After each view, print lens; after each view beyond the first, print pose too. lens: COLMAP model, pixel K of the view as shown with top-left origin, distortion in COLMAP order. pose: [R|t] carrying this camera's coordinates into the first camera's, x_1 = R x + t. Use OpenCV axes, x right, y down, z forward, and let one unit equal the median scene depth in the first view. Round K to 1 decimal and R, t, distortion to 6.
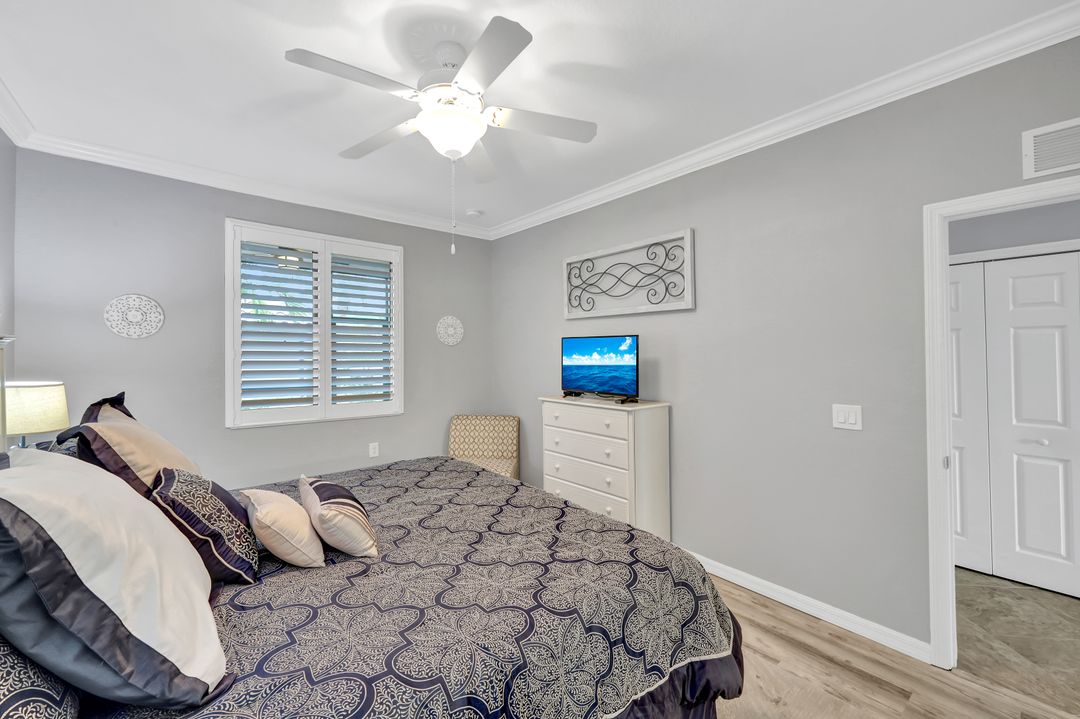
lens RADIAL K [[437.5, 0, 539.4], [0, 437.5, 341.5], [0, 0, 1]] dist [0.001106, 0.000109]
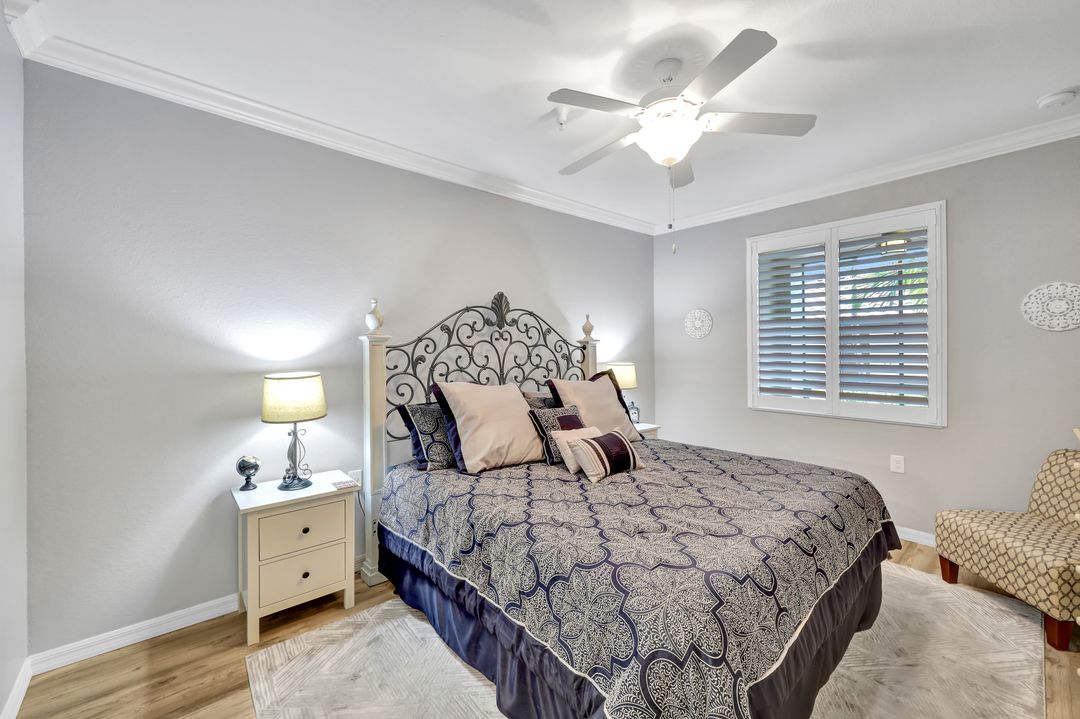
lens RADIAL K [[445.4, 0, 536.7], [0, 445.4, 347.9], [0, 0, 1]] dist [0.000415, -0.000299]
pose [[0.003323, -0.010709, -0.999937, 0.618042], [0.032670, 0.999410, -0.010595, 0.024135], [0.999461, -0.032633, 0.003671, 0.445629]]
